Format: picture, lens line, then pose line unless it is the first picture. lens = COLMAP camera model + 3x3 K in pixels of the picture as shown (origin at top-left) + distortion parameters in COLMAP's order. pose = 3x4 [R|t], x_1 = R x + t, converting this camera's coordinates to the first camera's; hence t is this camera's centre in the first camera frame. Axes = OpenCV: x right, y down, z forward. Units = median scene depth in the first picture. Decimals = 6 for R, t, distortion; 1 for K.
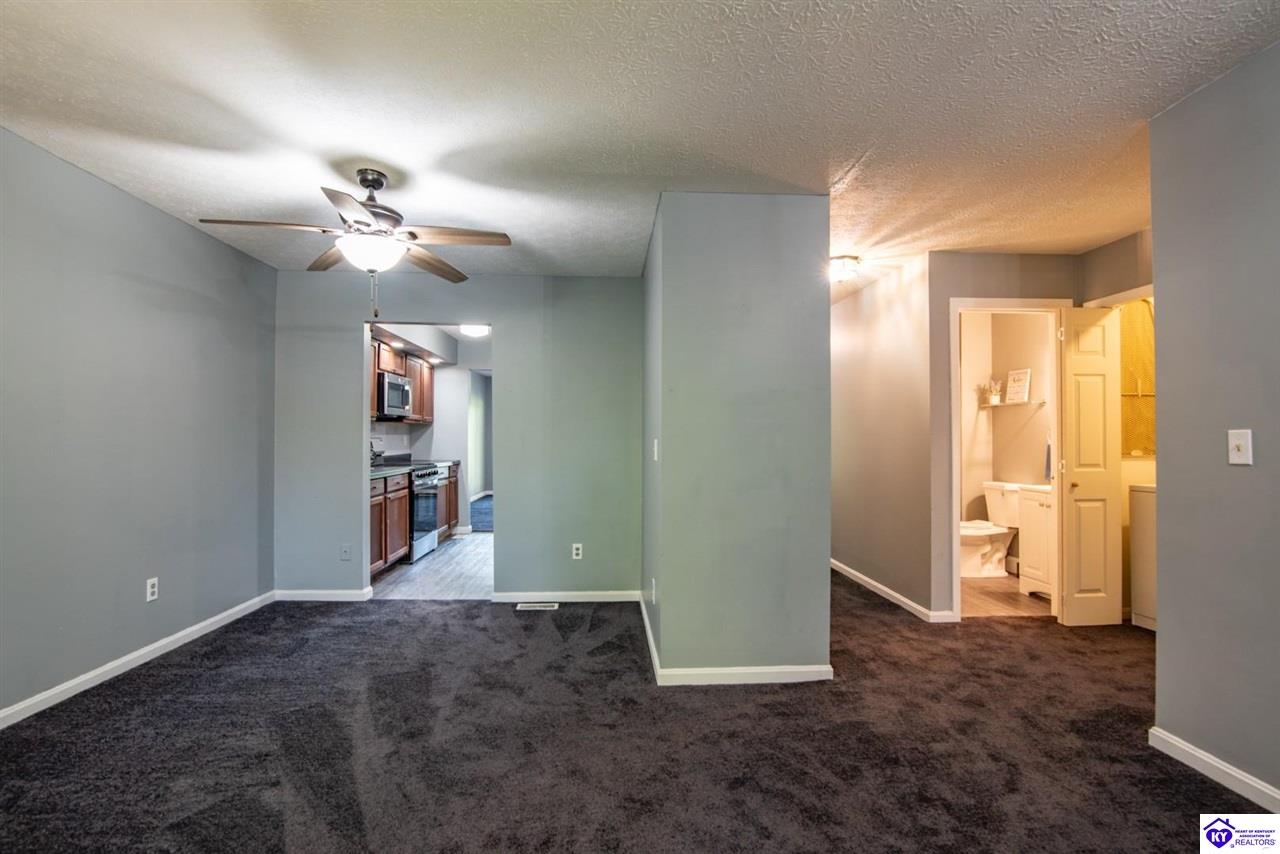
lens RADIAL K [[590.6, 0, 634.2], [0, 590.6, 434.2], [0, 0, 1]] dist [-0.018819, 0.001003]
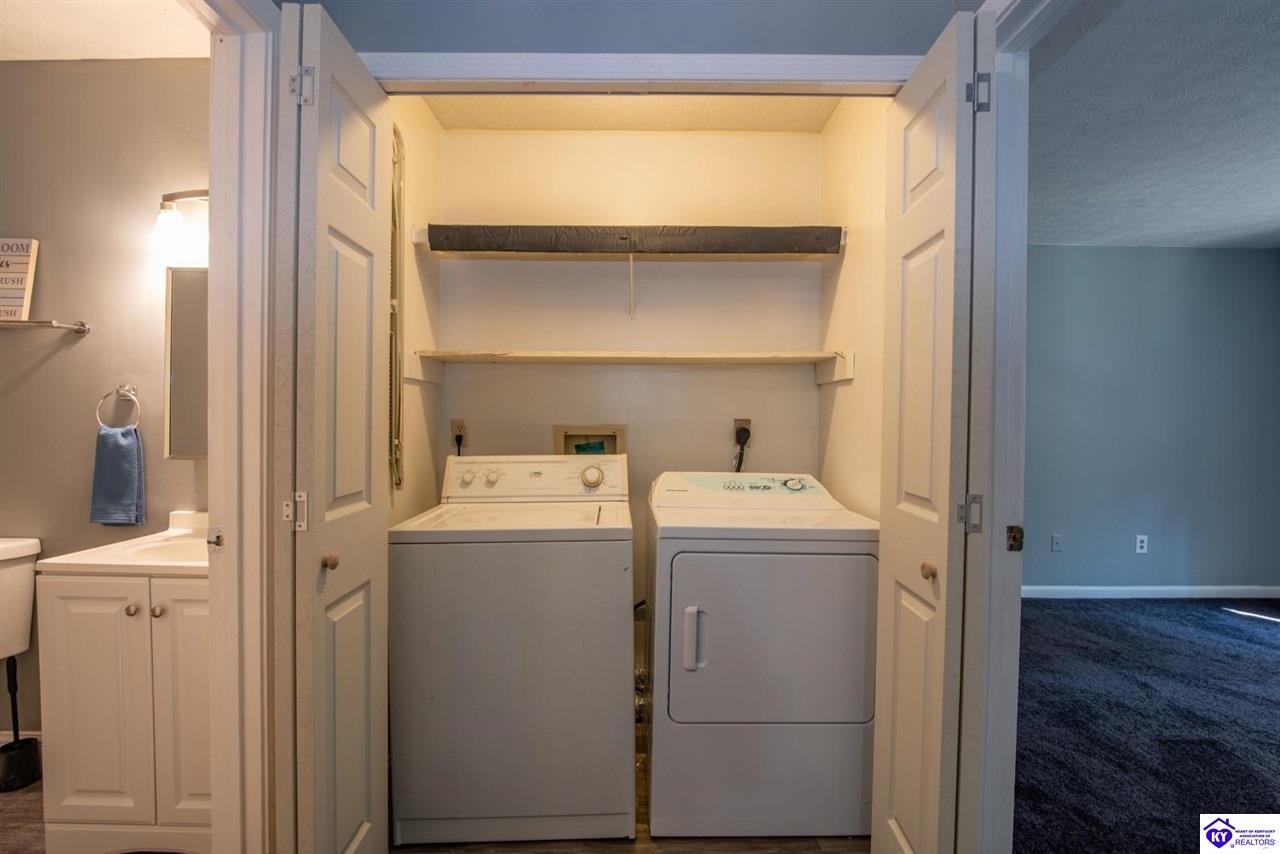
lens RADIAL K [[590.6, 0, 634.2], [0, 590.6, 434.2], [0, 0, 1]] dist [-0.018819, 0.001003]
pose [[0.043597, -0.012053, 0.998976, 0.428581], [-0.013834, 0.999824, 0.012667, 0.007703], [-0.998953, -0.014372, 0.043423, 0.808765]]
